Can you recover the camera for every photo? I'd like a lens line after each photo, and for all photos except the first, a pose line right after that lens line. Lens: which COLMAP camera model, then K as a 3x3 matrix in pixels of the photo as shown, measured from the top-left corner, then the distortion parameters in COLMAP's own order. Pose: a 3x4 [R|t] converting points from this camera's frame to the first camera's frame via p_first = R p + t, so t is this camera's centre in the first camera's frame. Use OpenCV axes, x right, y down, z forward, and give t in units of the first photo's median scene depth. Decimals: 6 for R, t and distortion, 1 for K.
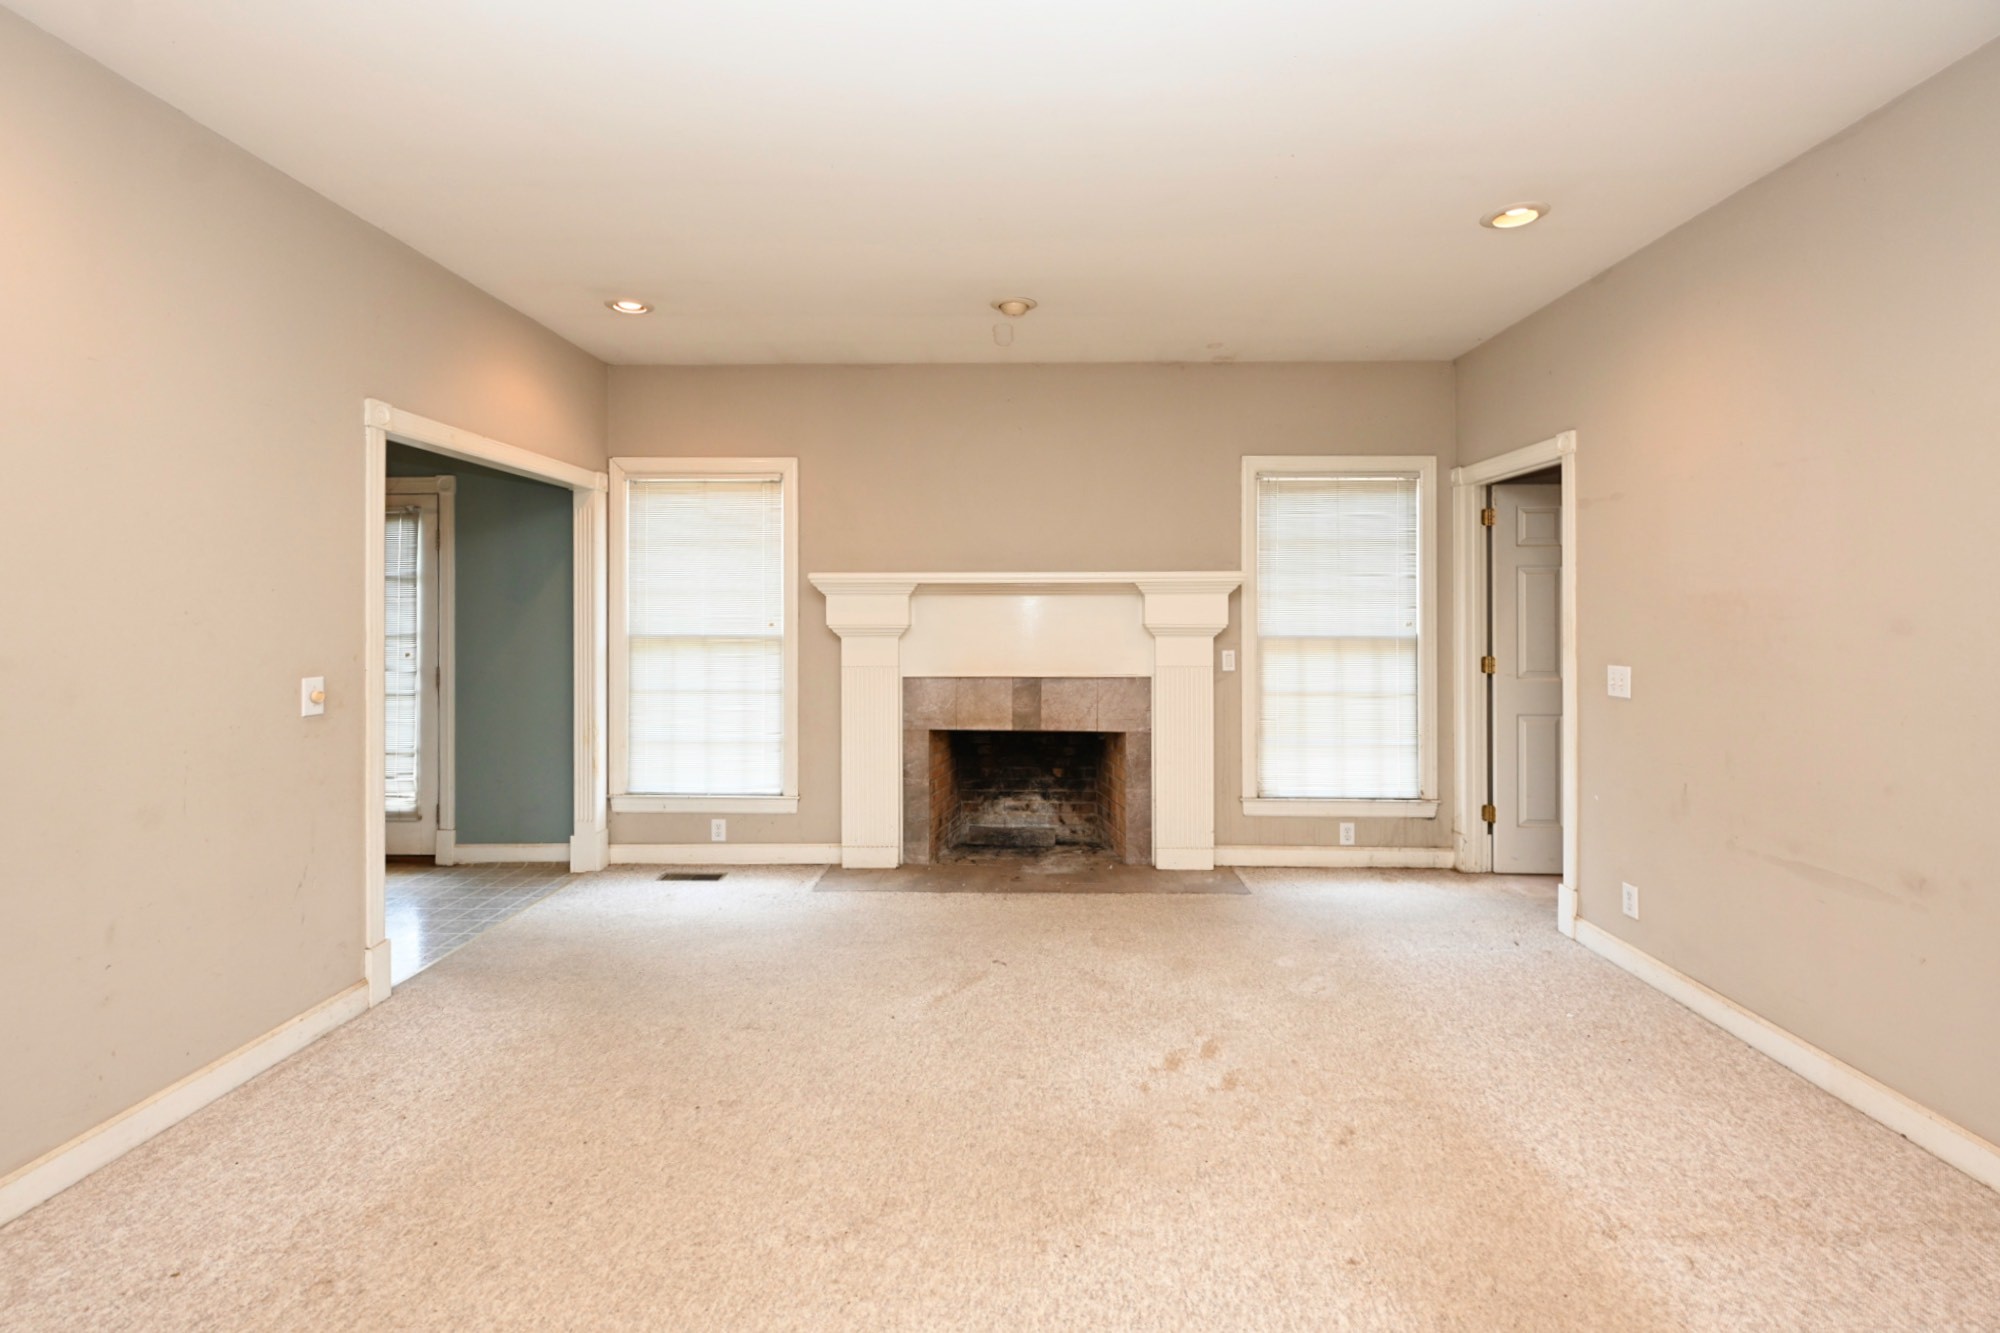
lens RADIAL K [[850.6, 0, 1002.1], [0, 850.6, 608.8], [0, 0, 1]] dist [-0.000348, -0.000070]
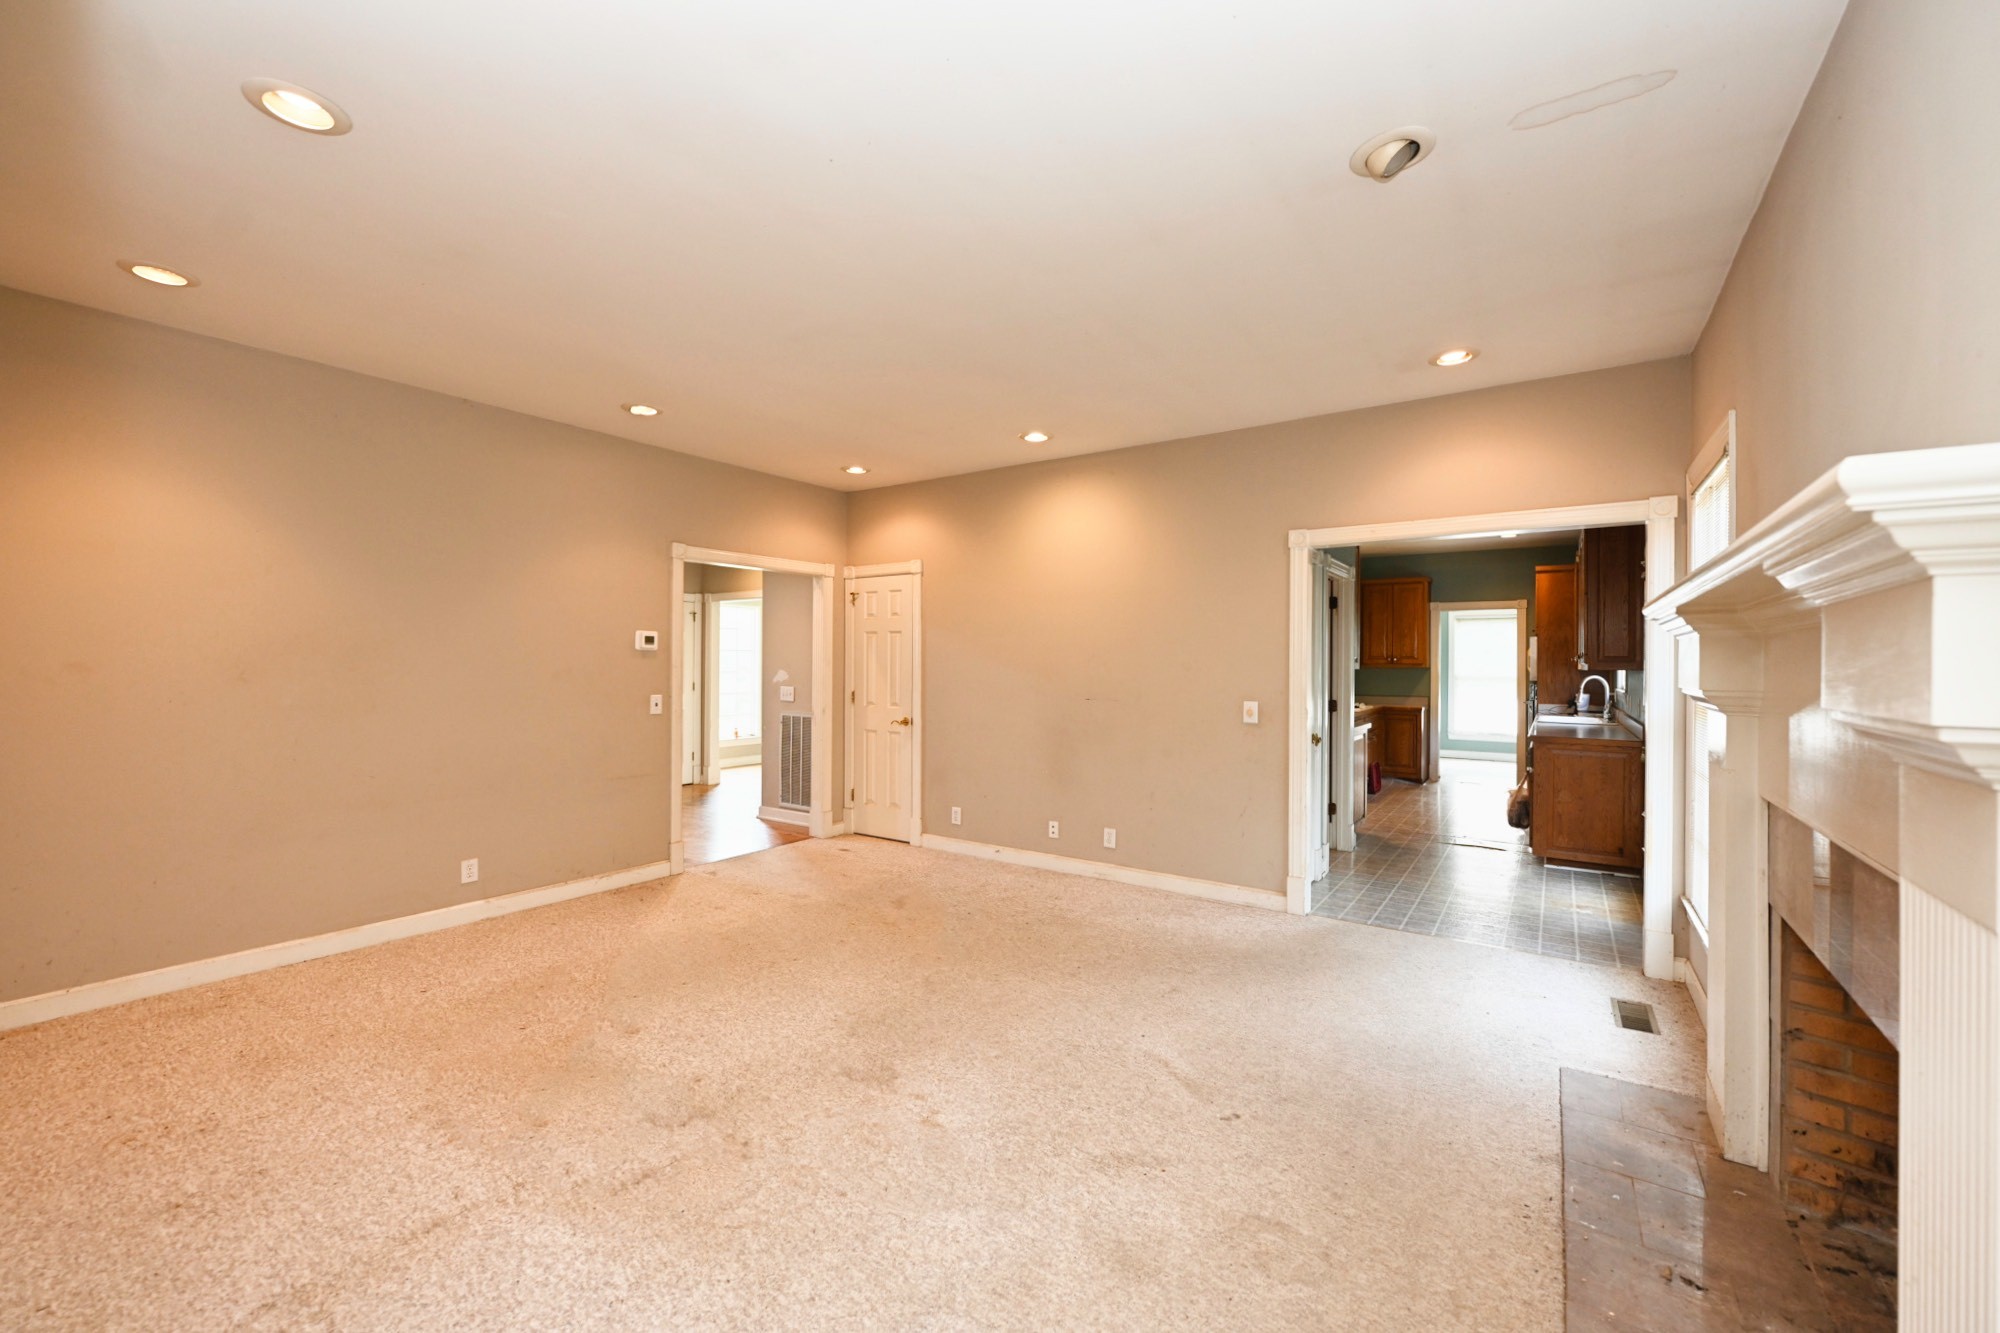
lens RADIAL K [[803.9, 0, 1001.9], [0, 803.9, 668.6], [0, 0, 1]] dist [-0.000394, -0.000146]
pose [[-0.547648, 0.002893, -0.836704, 0.932194], [-0.000049, 0.999994, 0.003490, 0.007009], [0.836709, 0.001952, -0.547644, 1.582548]]
